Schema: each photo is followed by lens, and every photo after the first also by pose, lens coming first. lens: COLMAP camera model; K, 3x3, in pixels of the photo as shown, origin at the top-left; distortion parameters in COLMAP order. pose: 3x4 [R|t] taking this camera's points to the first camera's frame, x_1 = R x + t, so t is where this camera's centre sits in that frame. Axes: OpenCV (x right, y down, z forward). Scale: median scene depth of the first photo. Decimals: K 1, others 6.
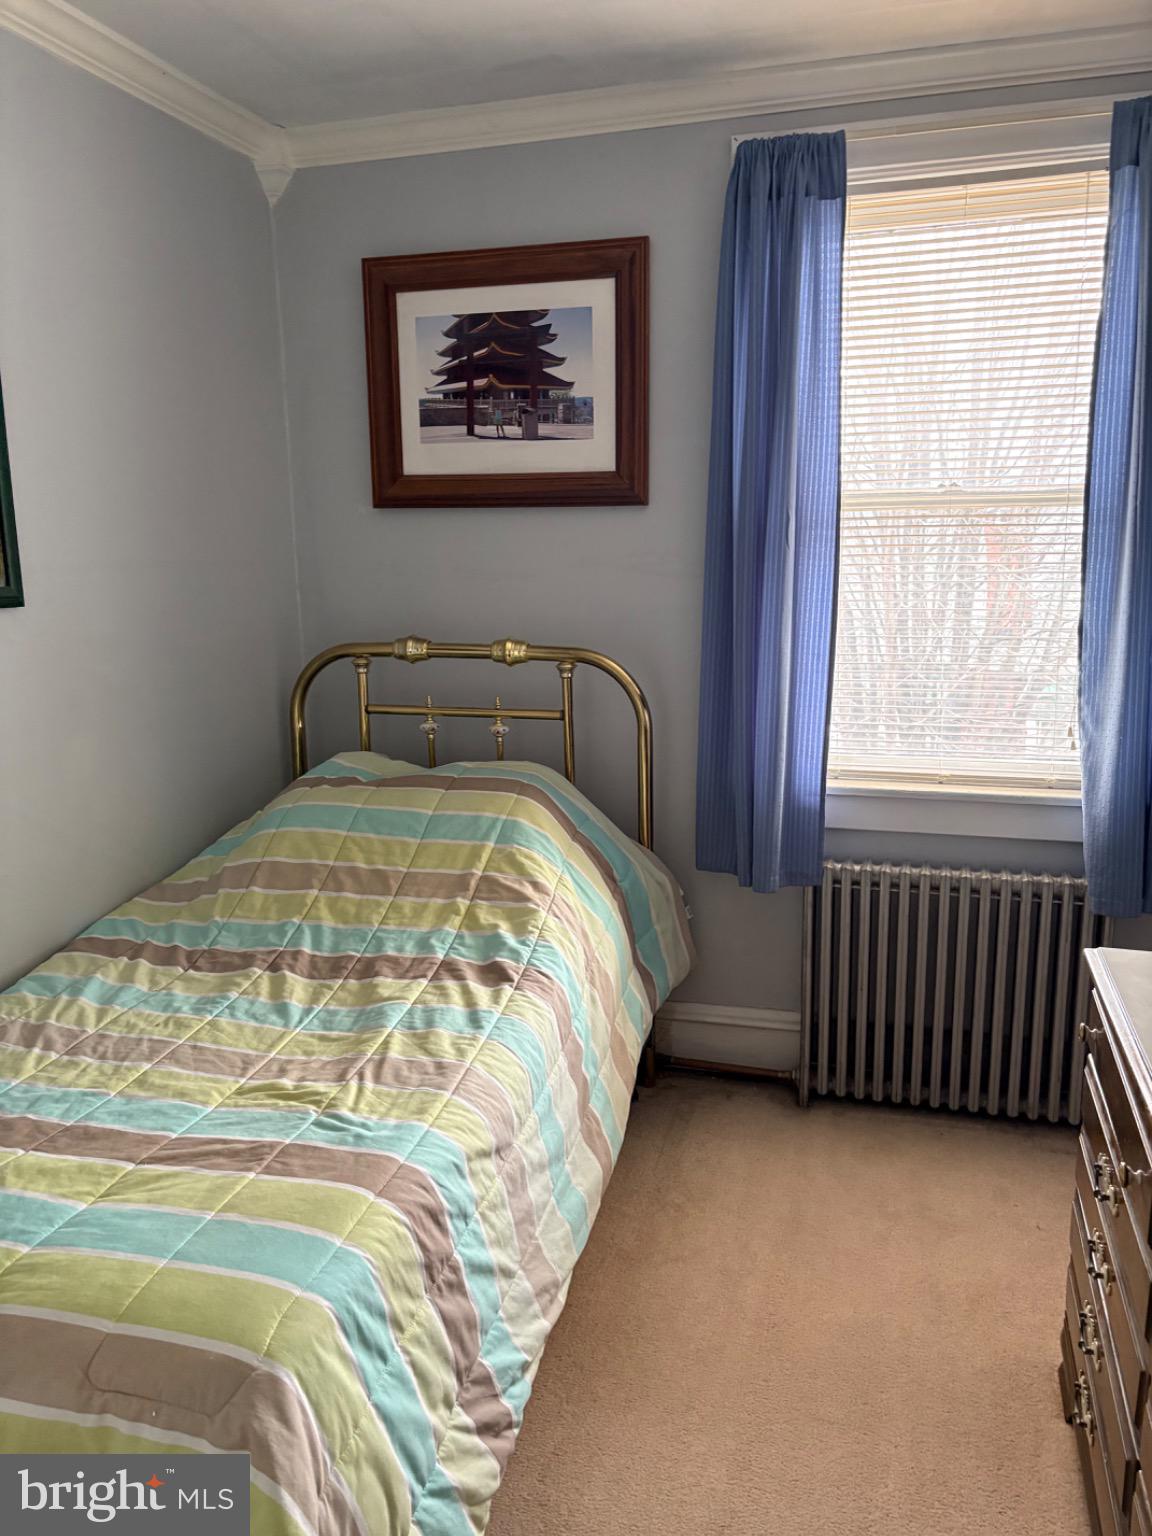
lens RADIAL K [[1155.2, 0, 579.5], [0, 1155.2, 769.2], [0, 0, 1]] dist [0.048195, -0.040869]
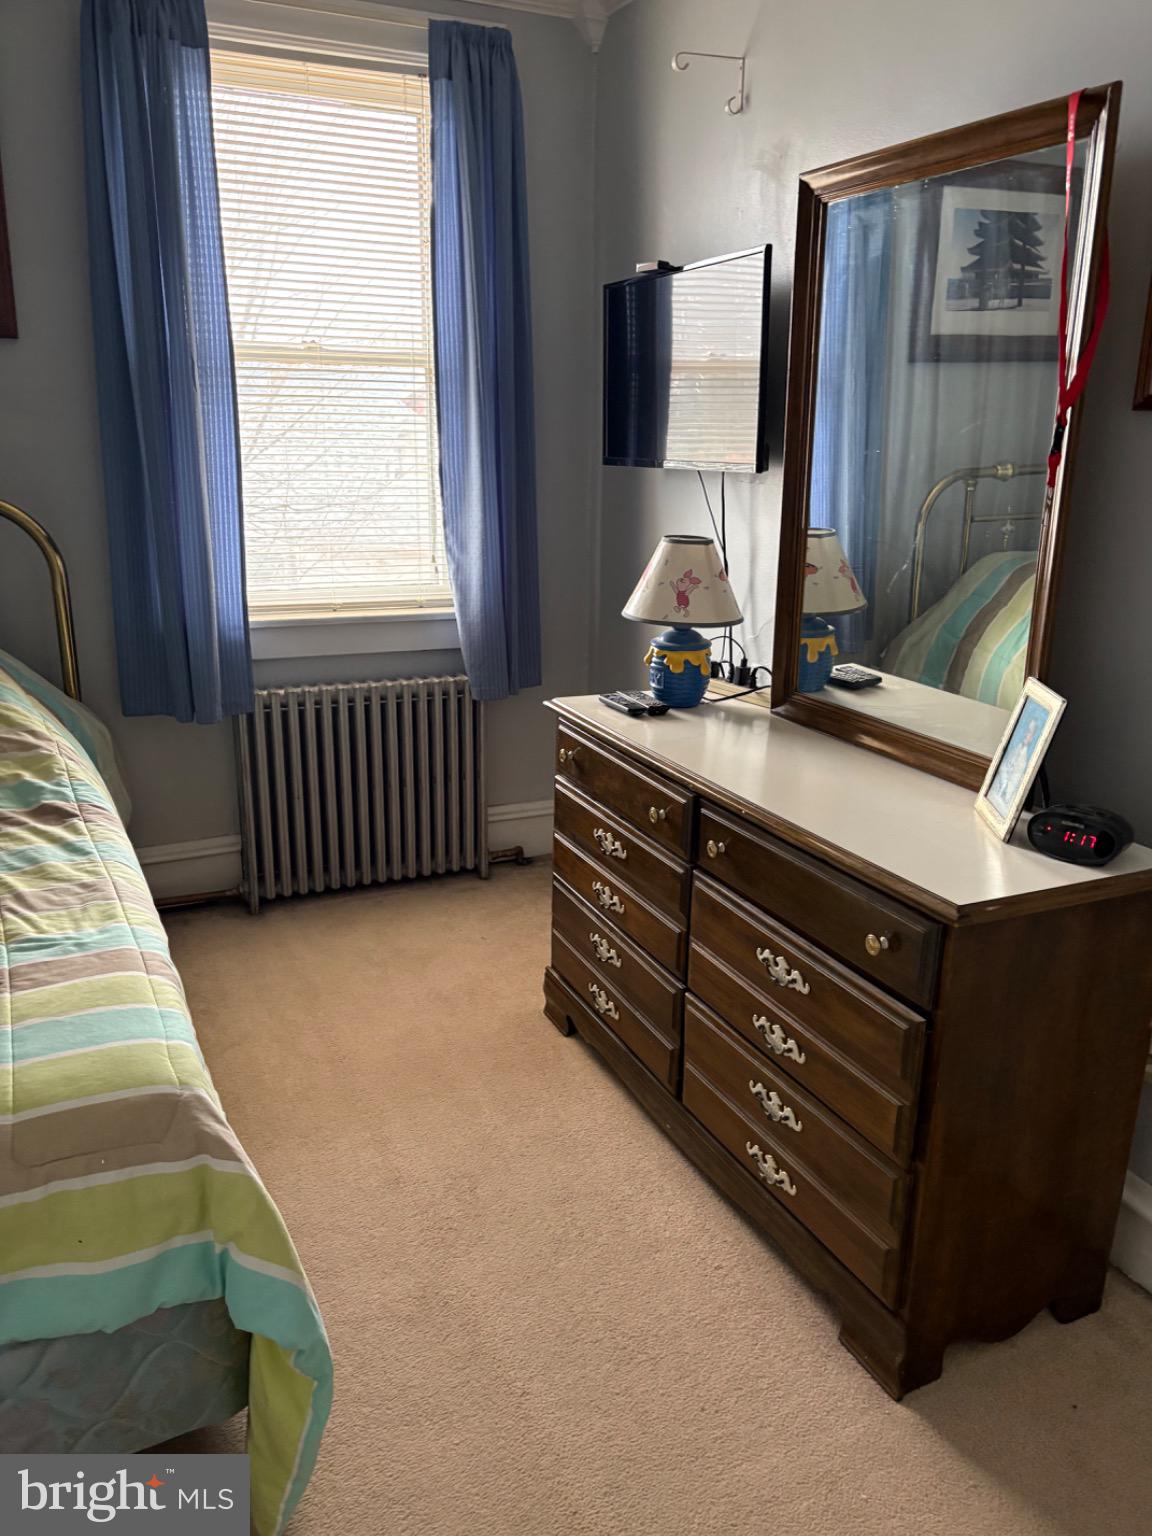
lens RADIAL K [[1161.0, 0, 576.2], [0, 1161.0, 771.9], [0, 0, 1]] dist [0.009628, 0.001961]
pose [[0.770894, -0.161260, 0.616213, -0.266575], [0.092747, 0.985529, 0.141880, 0.031133], [-0.630175, -0.052223, 0.774695, -0.053384]]
